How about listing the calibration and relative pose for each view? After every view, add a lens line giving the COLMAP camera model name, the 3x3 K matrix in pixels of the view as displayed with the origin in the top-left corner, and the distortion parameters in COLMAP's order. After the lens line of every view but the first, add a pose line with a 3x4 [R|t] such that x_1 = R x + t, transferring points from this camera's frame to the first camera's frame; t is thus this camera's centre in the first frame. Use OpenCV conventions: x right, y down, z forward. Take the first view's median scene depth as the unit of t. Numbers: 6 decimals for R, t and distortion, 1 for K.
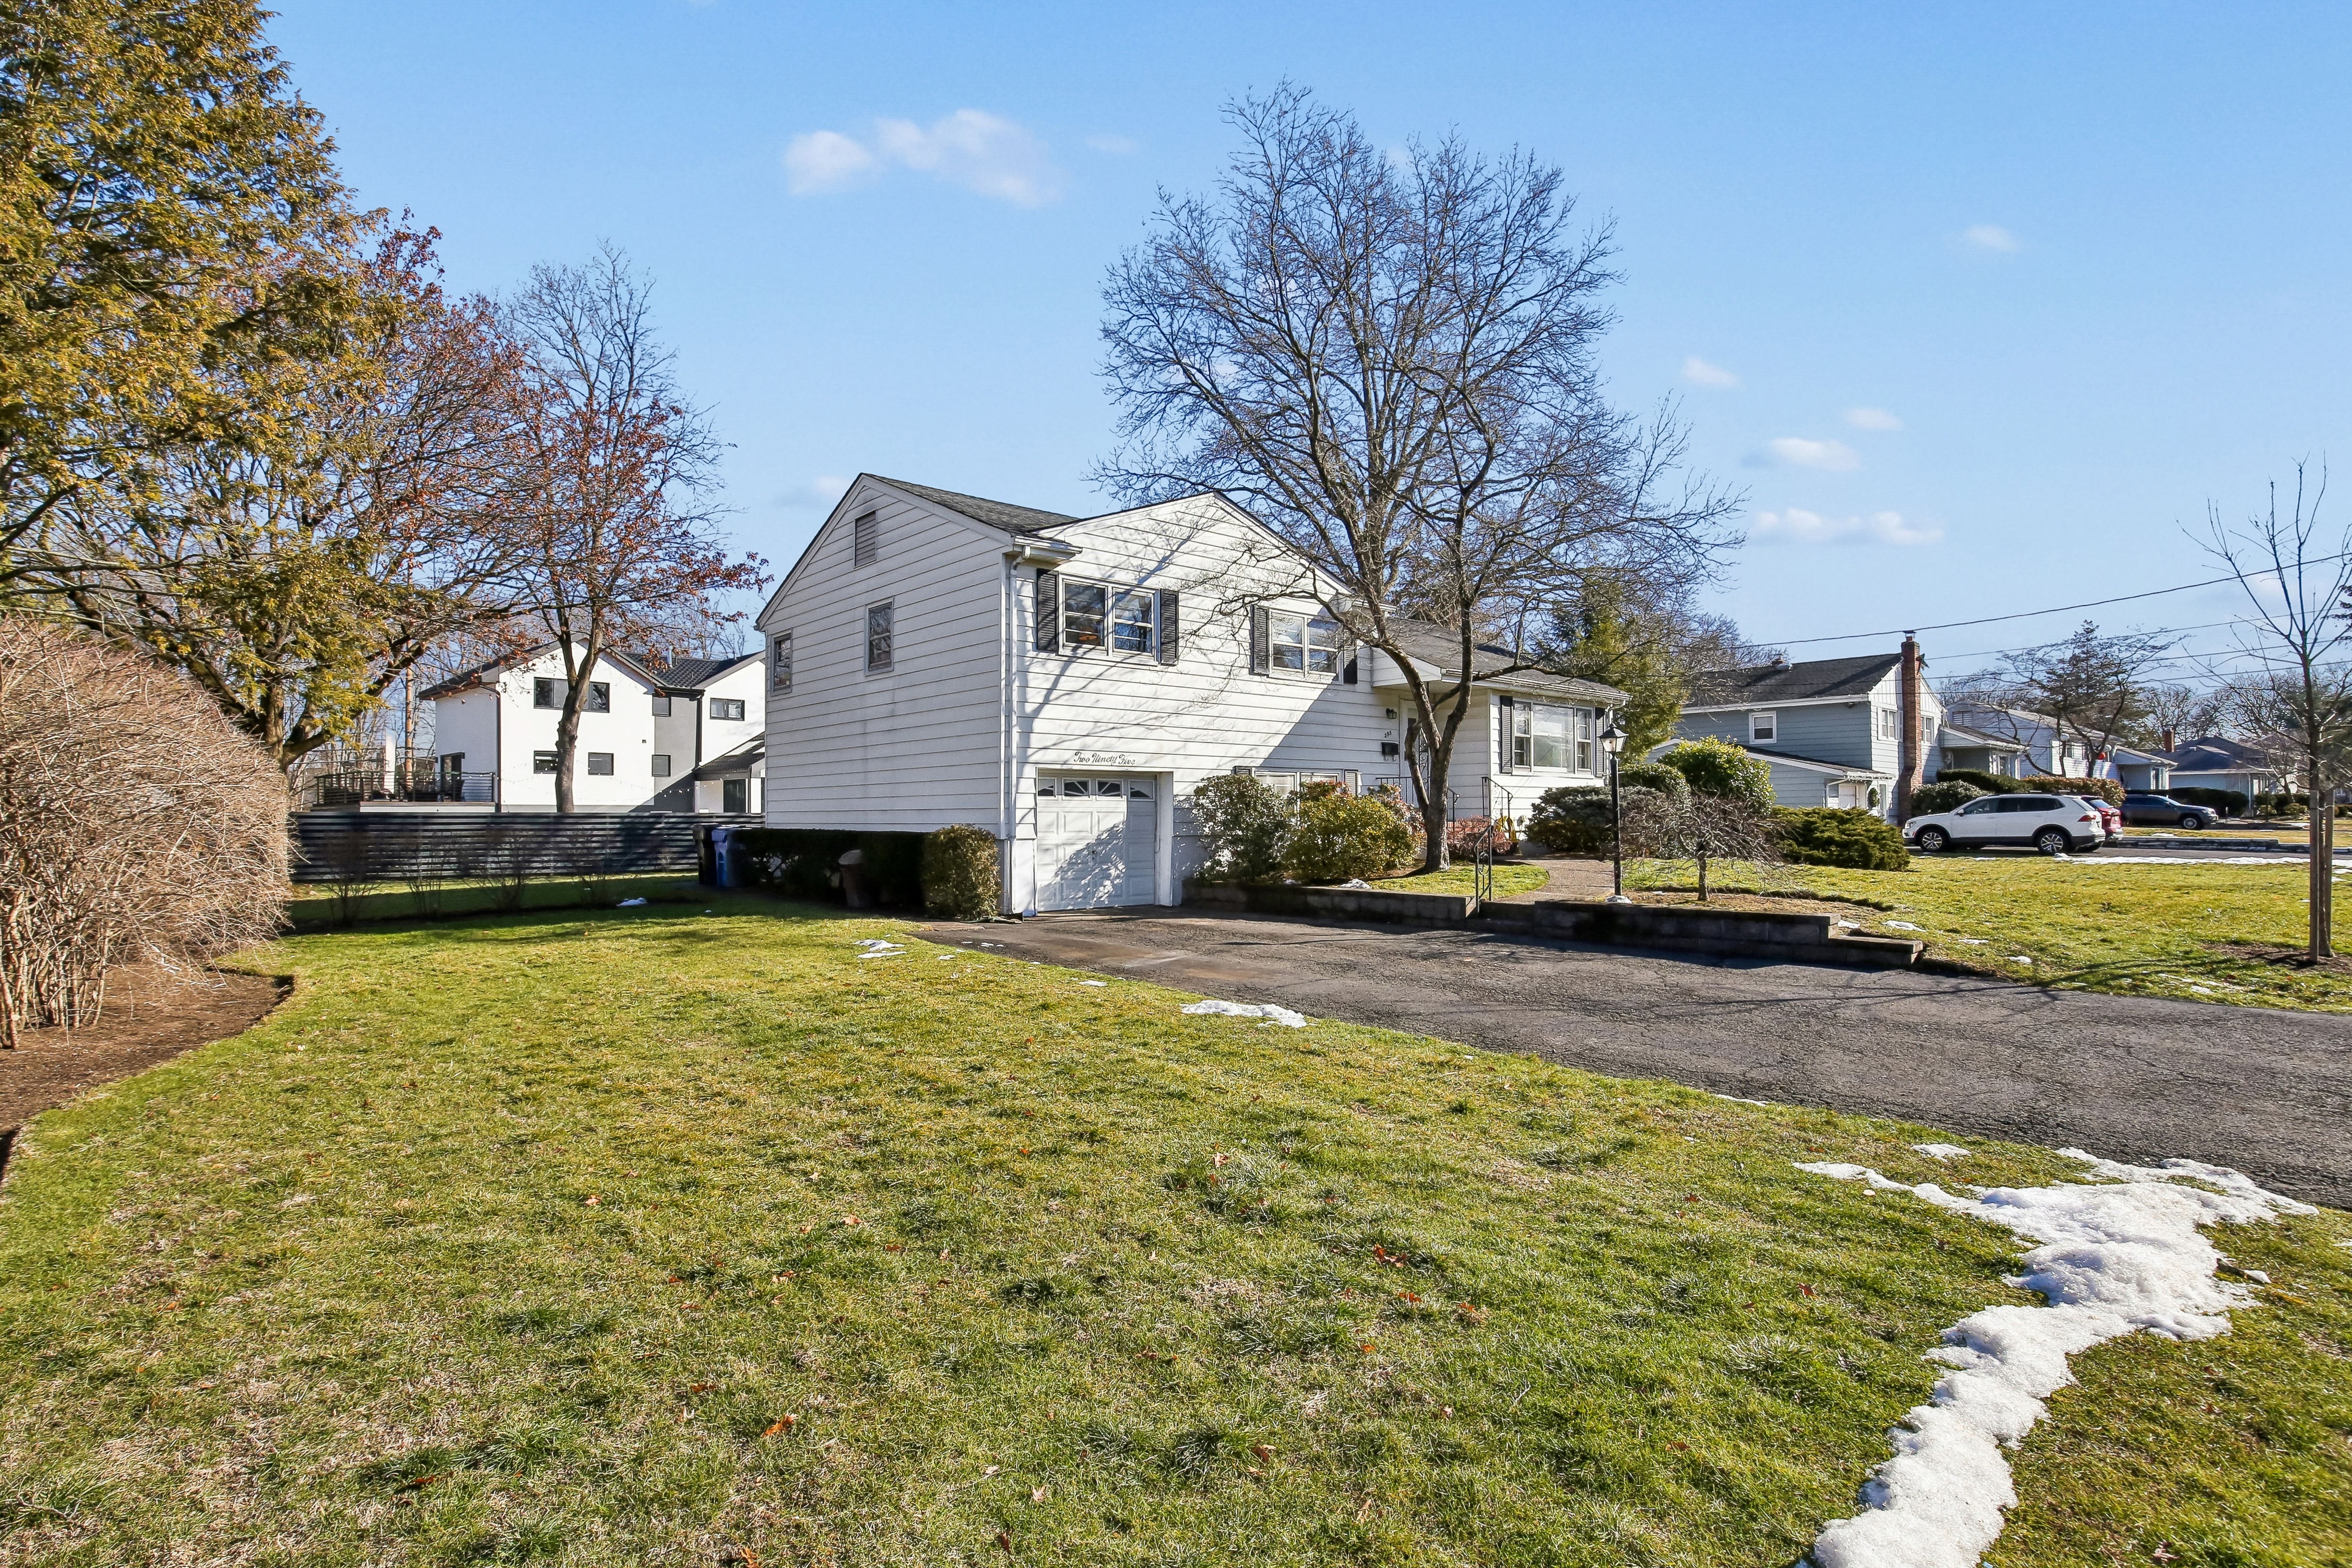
lens RADIAL K [[1092.6, 0, 1214.4], [0, 1092.6, 775.5], [0, 0, 1]] dist [-0.018439, -0.000558]
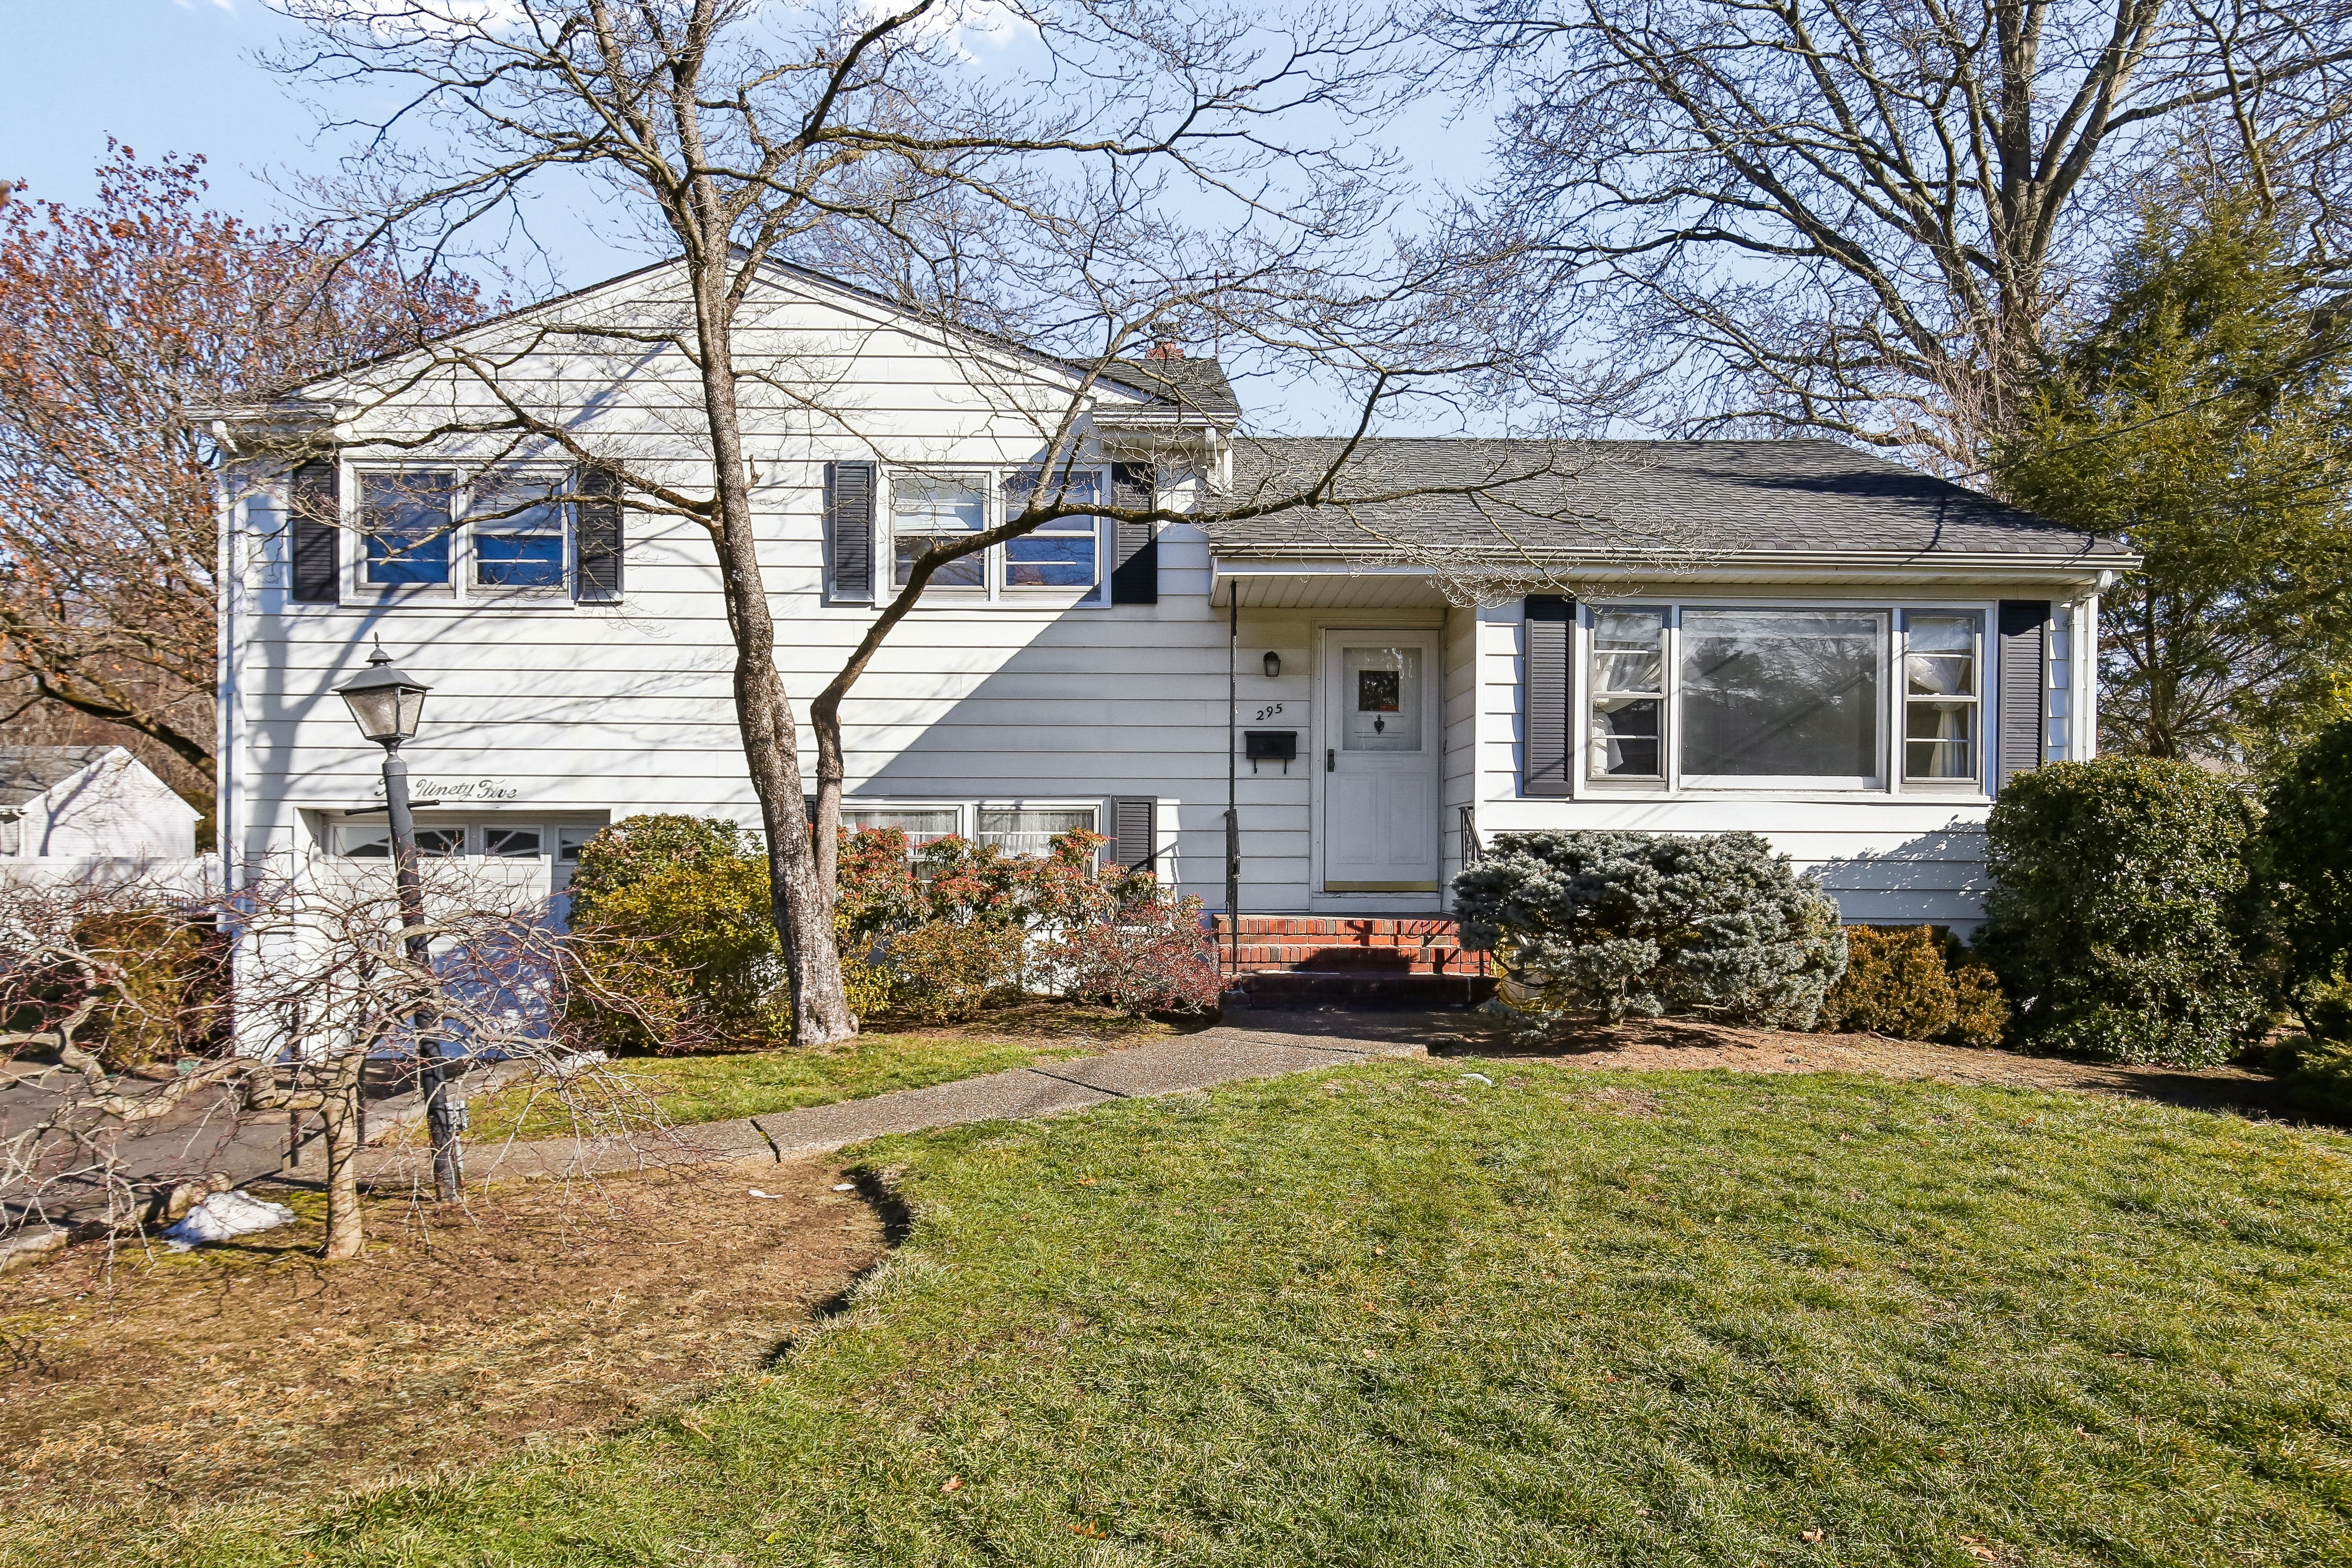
lens RADIAL K [[1551.0, 0, 1211.5], [0, 1551.0, 848.8], [0, 0, 1]] dist [-0.000975, -0.002415]
pose [[0.763816, 0.002671, -0.645428, 0.698681], [0.015511, 0.999627, 0.022494, 0.003063], [0.645247, -0.027192, 0.763490, 0.663937]]
